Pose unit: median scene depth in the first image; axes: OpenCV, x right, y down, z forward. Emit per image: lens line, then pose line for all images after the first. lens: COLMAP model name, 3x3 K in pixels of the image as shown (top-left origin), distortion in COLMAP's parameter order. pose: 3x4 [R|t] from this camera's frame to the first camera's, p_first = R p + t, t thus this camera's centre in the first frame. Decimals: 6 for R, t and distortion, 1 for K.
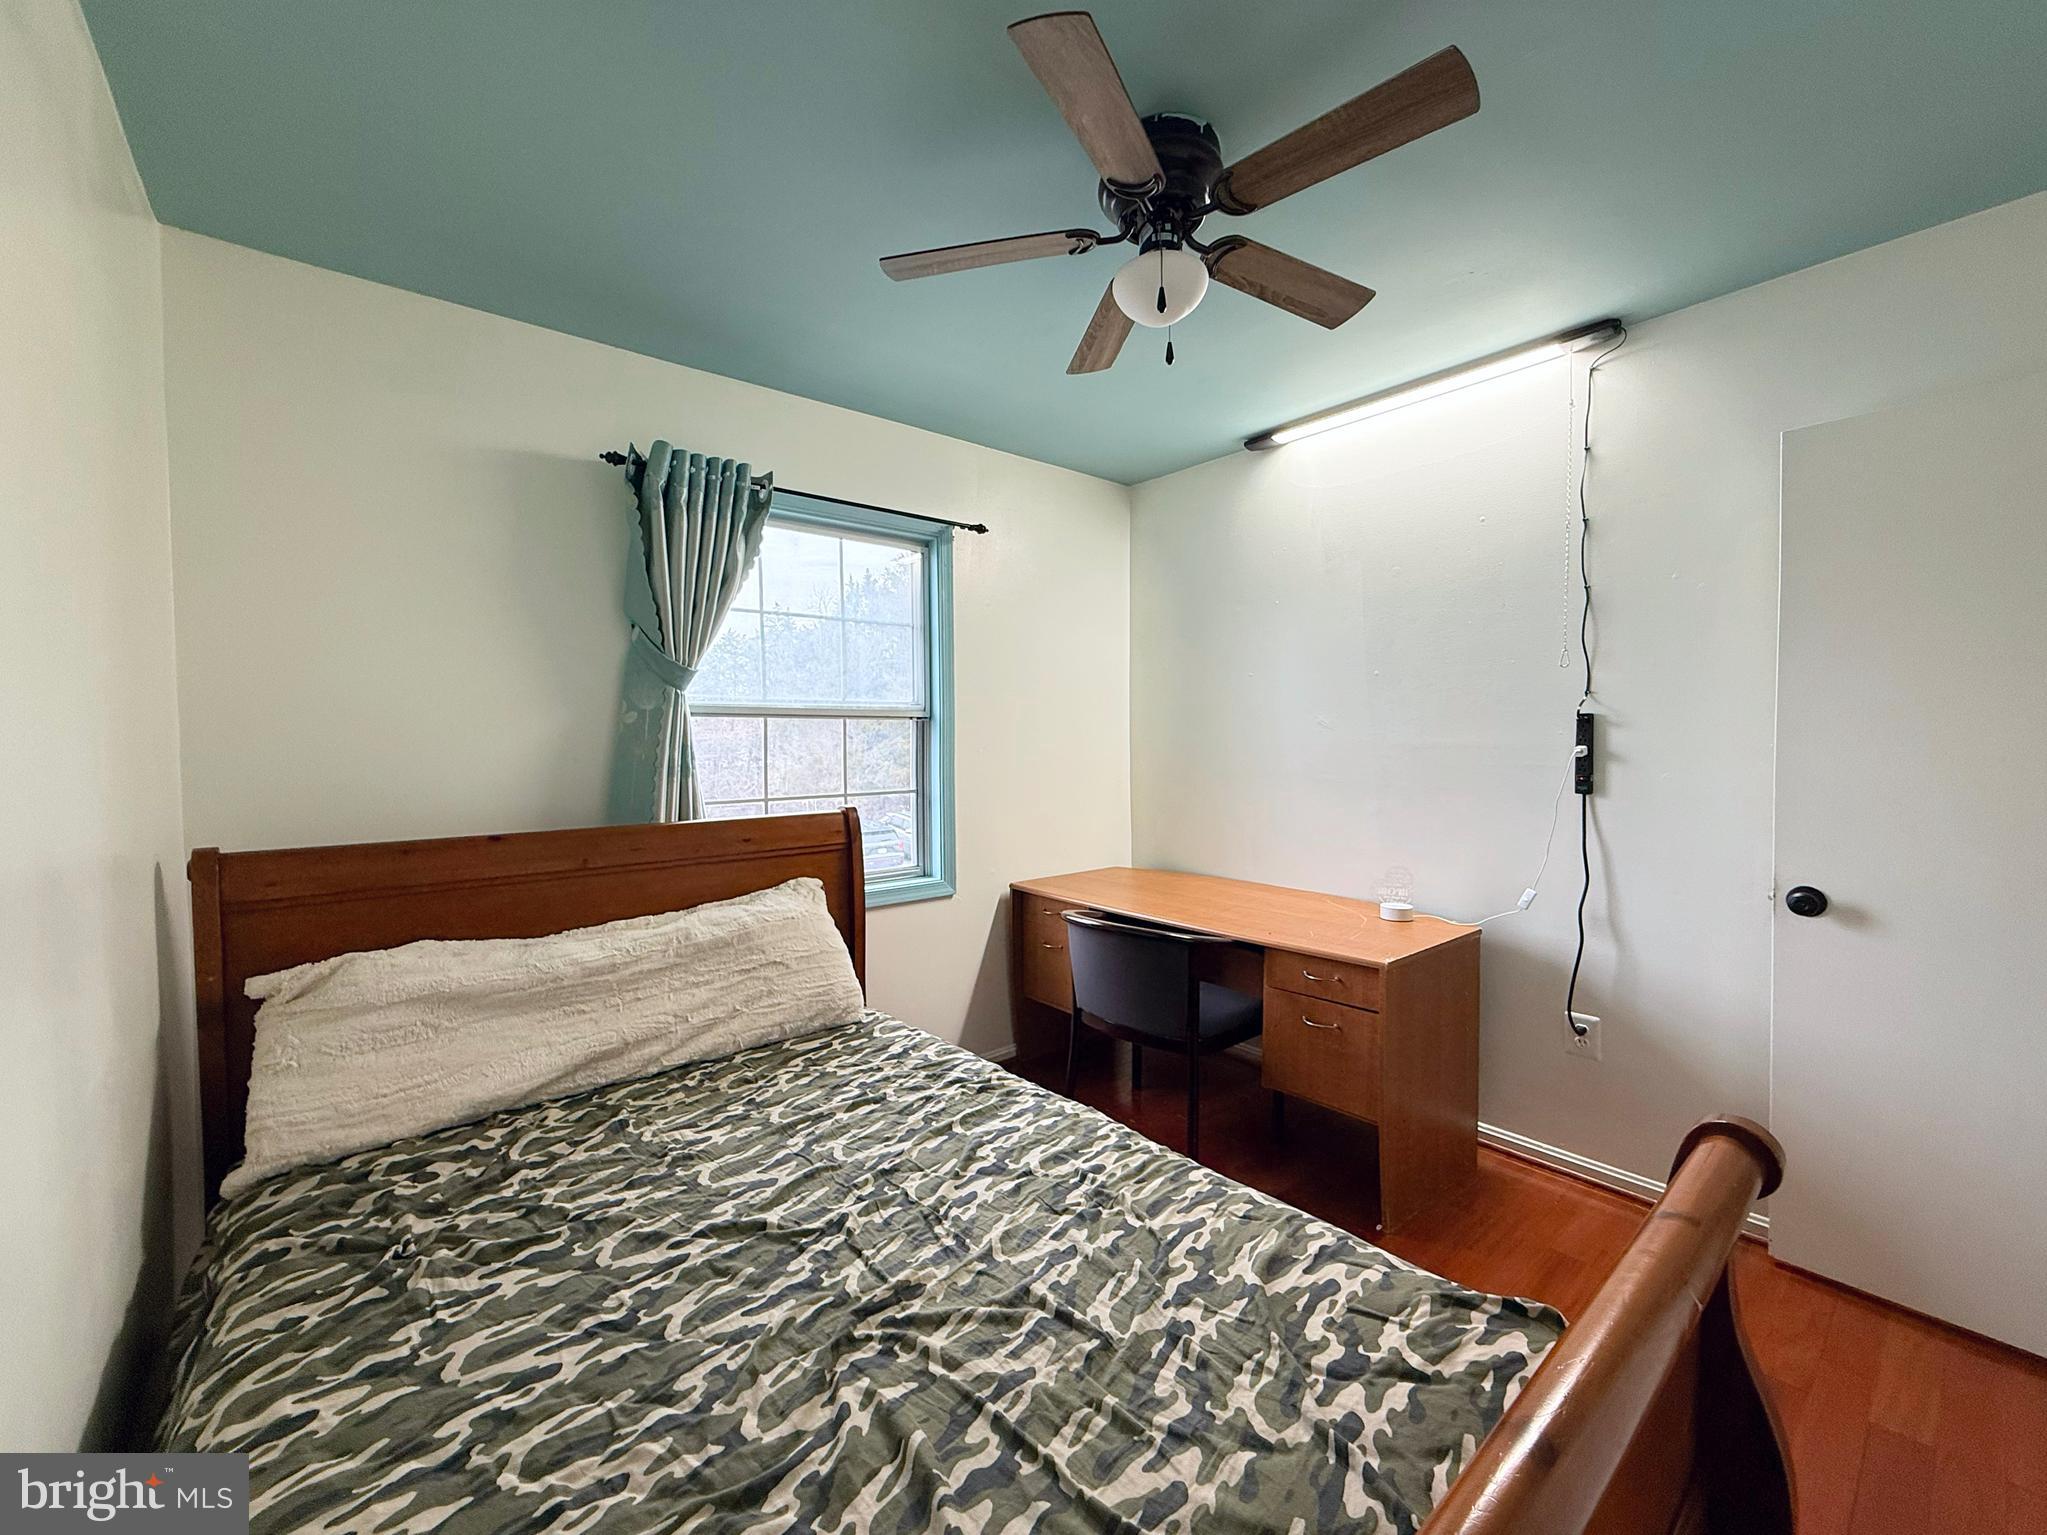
lens RADIAL K [[814.7, 0, 1012.3], [0, 814.7, 770.4], [0, 0, 1]] dist [0.007411, -0.000268]
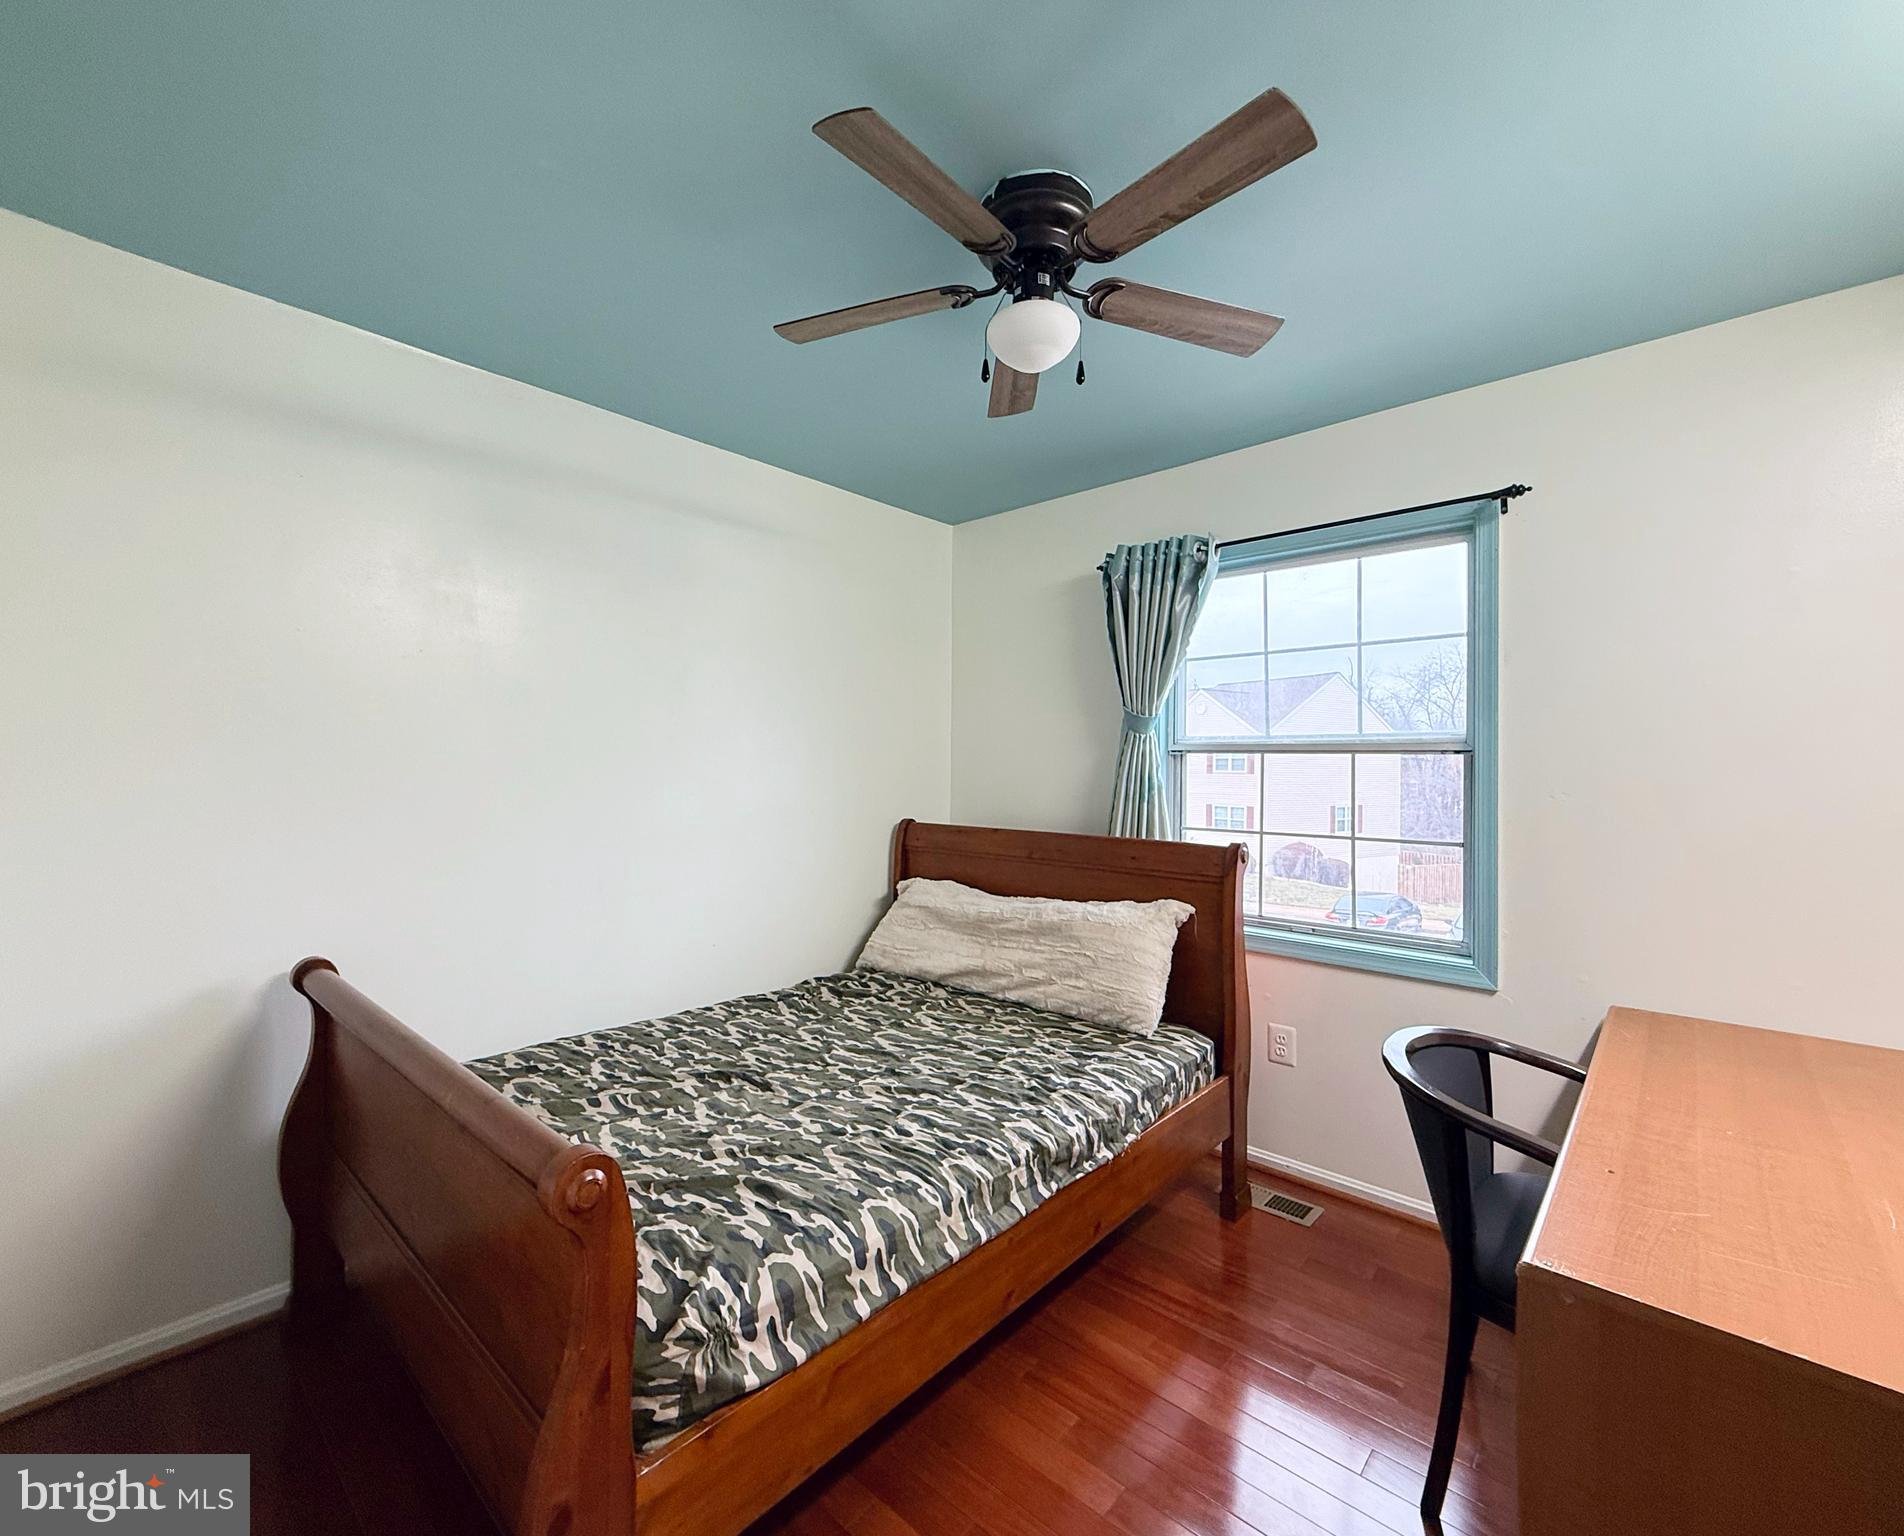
lens RADIAL K [[838.9, 0, 941.3], [0, 838.9, 761.1], [0, 0, 1]] dist [0.015310, 0.000053]
pose [[0.136378, 0.002743, -0.990653, 1.109046], [-0.049416, 0.998770, -0.004037, -0.048481], [0.989424, 0.049505, 0.136346, 0.707109]]
